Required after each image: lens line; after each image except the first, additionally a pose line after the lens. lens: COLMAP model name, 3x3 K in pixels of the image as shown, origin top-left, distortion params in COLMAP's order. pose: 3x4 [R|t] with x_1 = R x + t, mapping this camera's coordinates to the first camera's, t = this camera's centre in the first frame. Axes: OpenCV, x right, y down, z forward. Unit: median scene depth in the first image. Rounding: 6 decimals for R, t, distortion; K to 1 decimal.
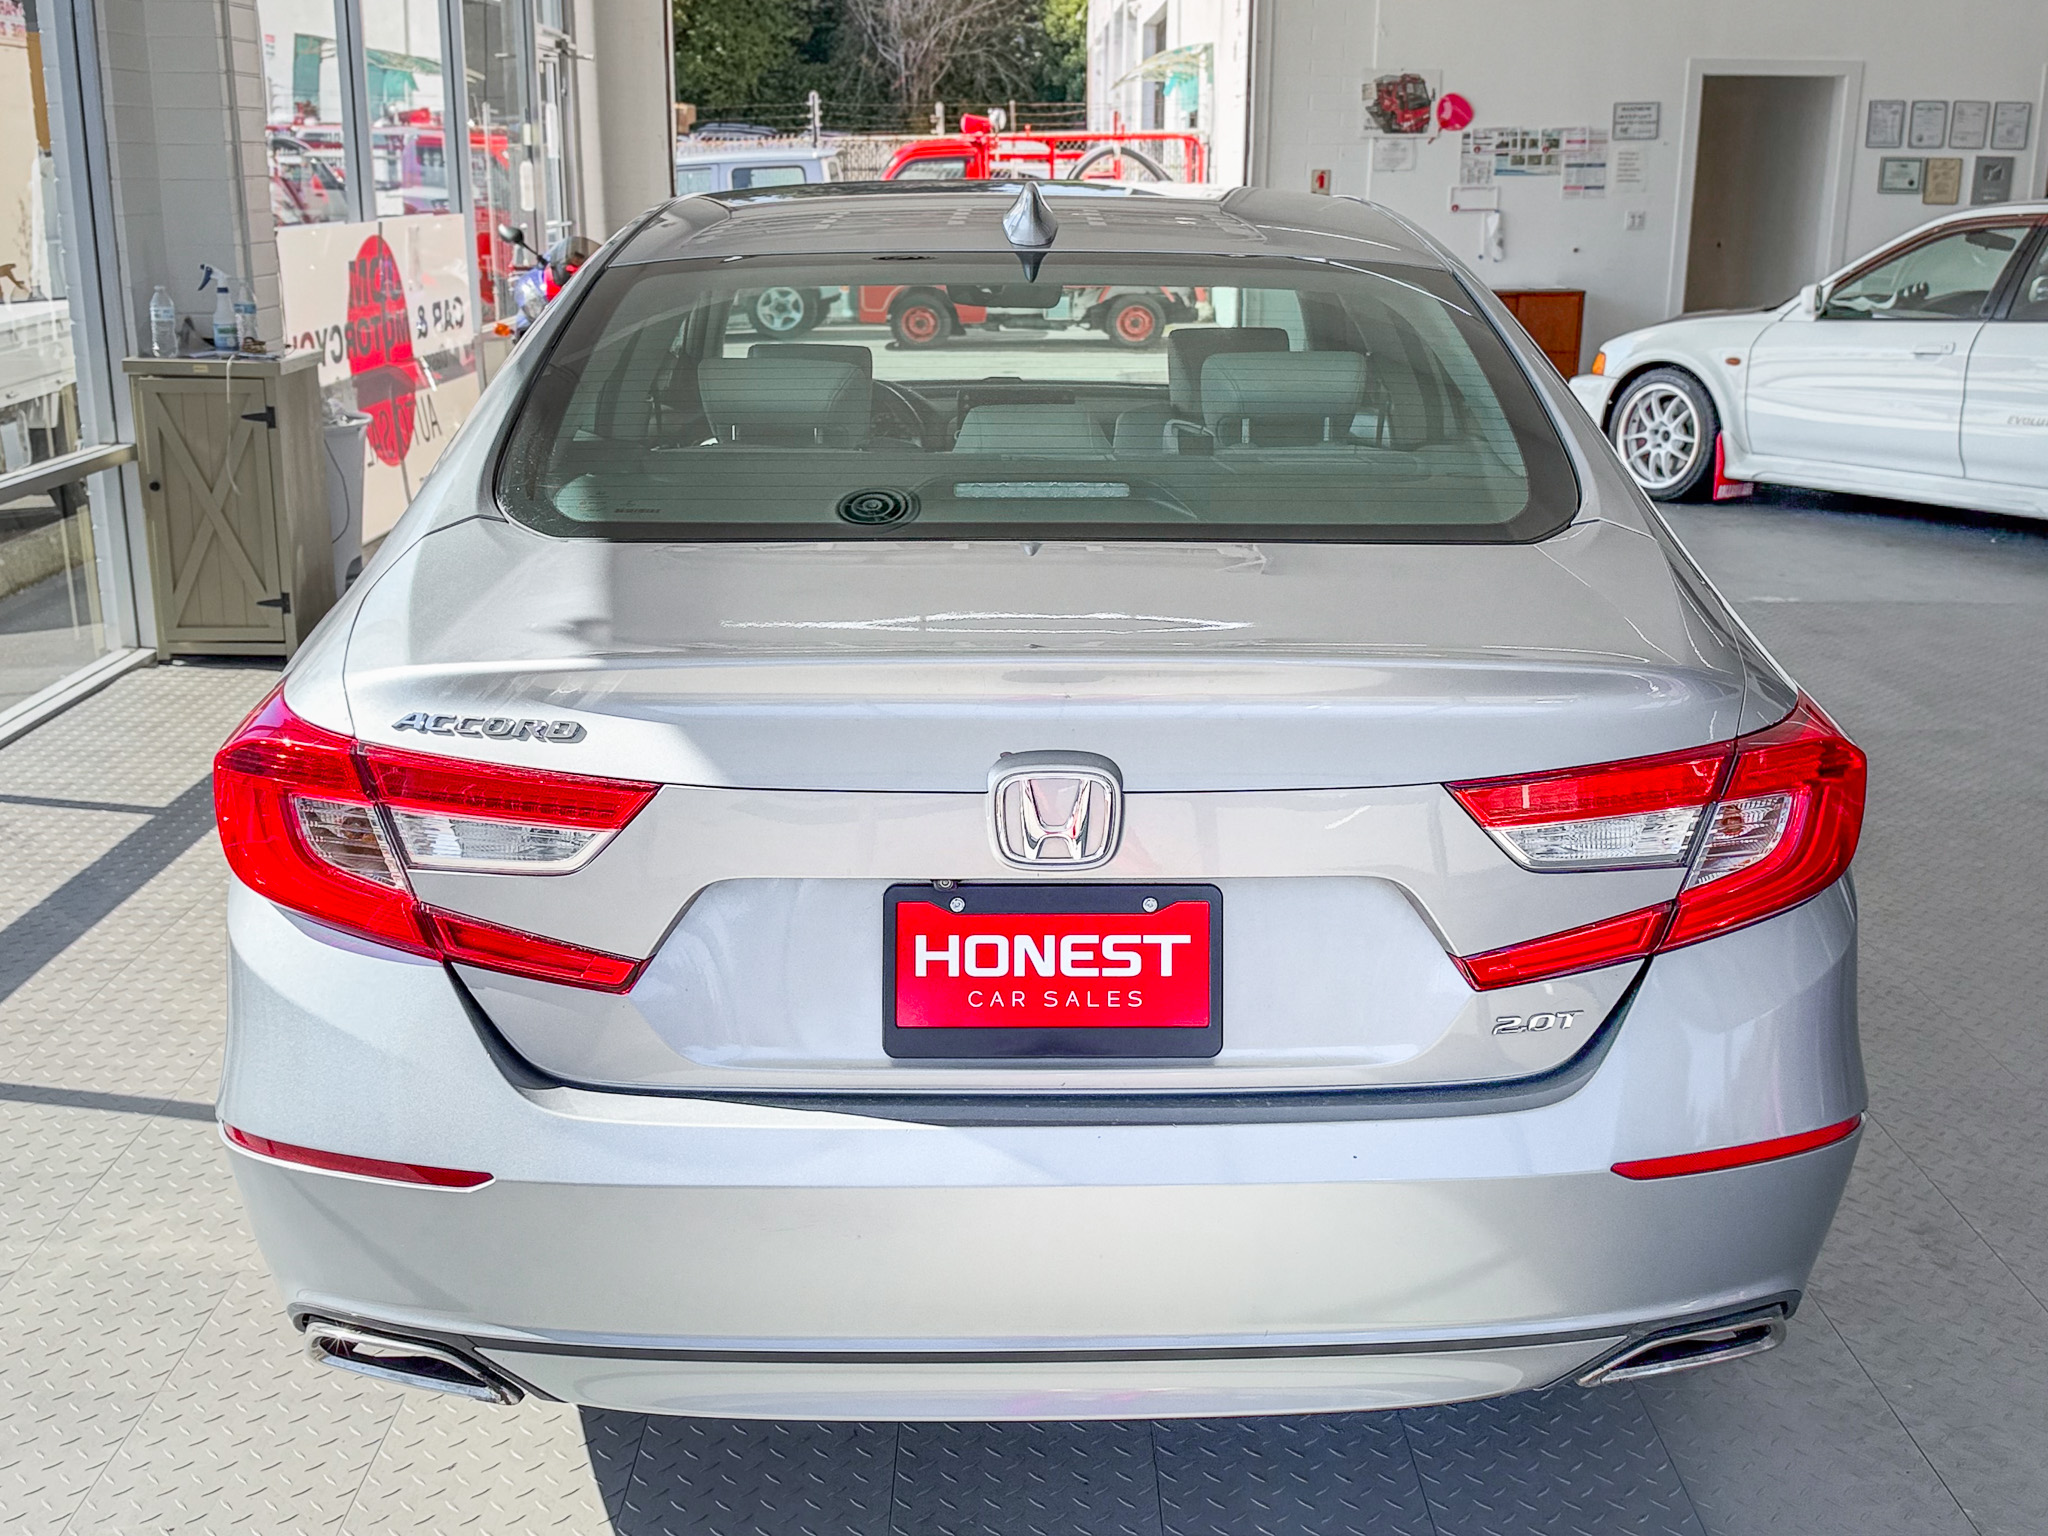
lens RADIAL K [[2111.4, 0, 1024.0], [0, 2111.4, 768.0], [0, 0, 1]] dist [0.000649, -0.144718]
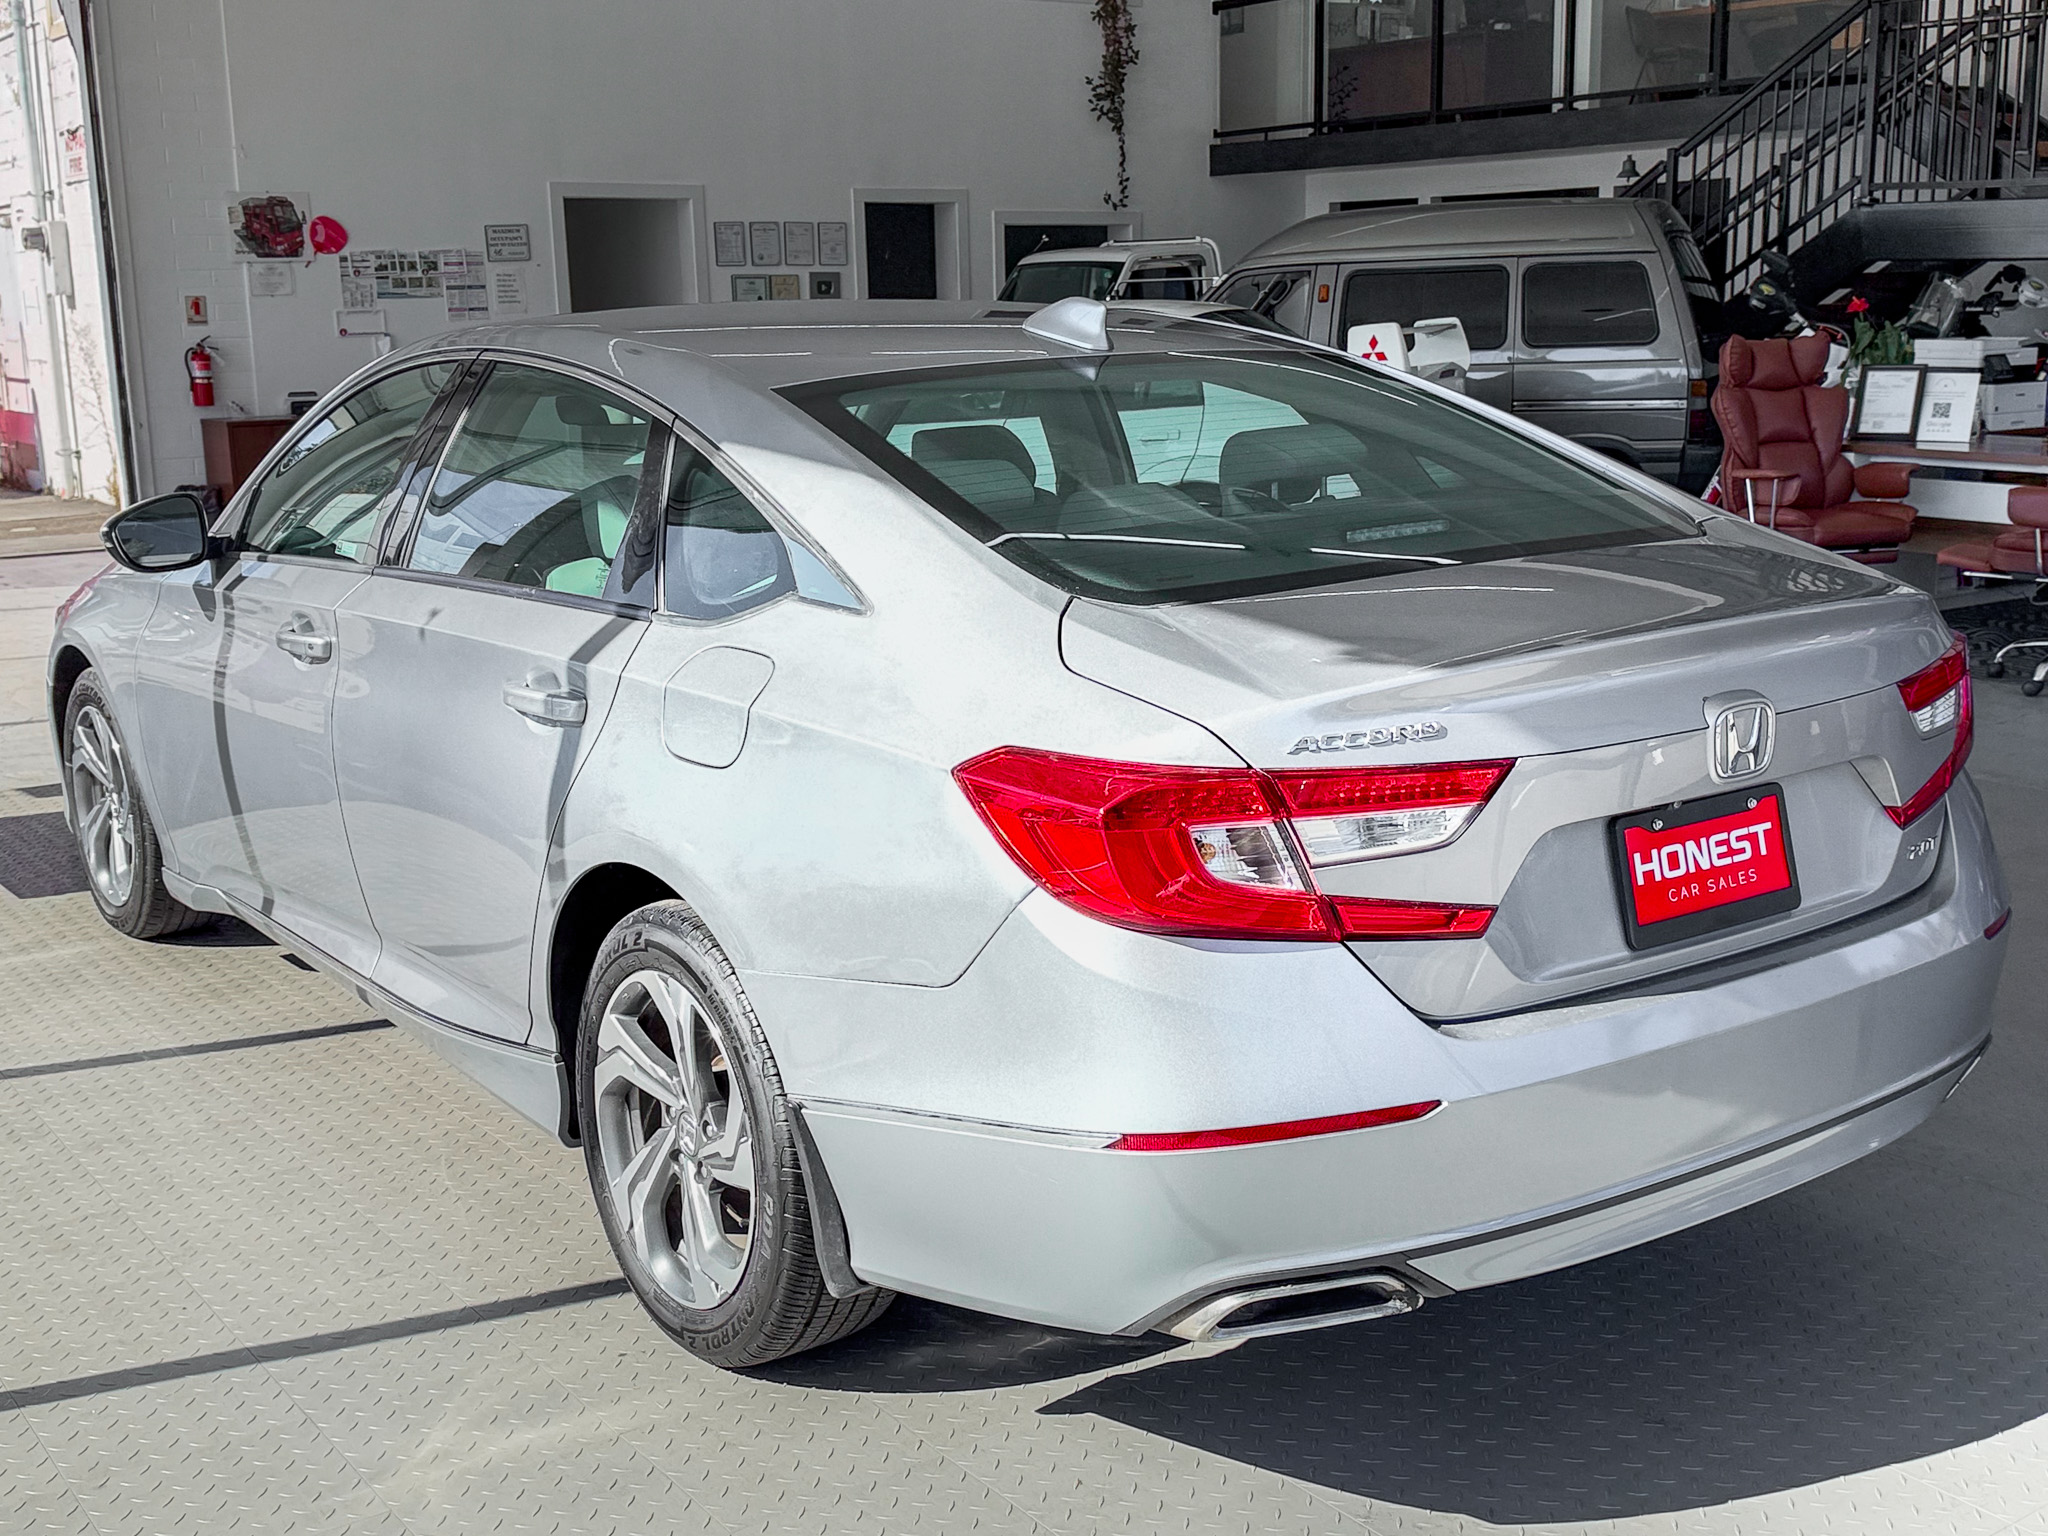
lens RADIAL K [[2185.5, 0, 1024.0], [0, 2185.5, 768.0], [0, 0, 1]] dist [0.151424, -0.625420]
pose [[0.812647, -0.131581, 0.567707, -1.073966], [0.168898, 0.985543, -0.013344, -0.016363], [-0.557744, 0.106728, 0.823122, 0.097143]]
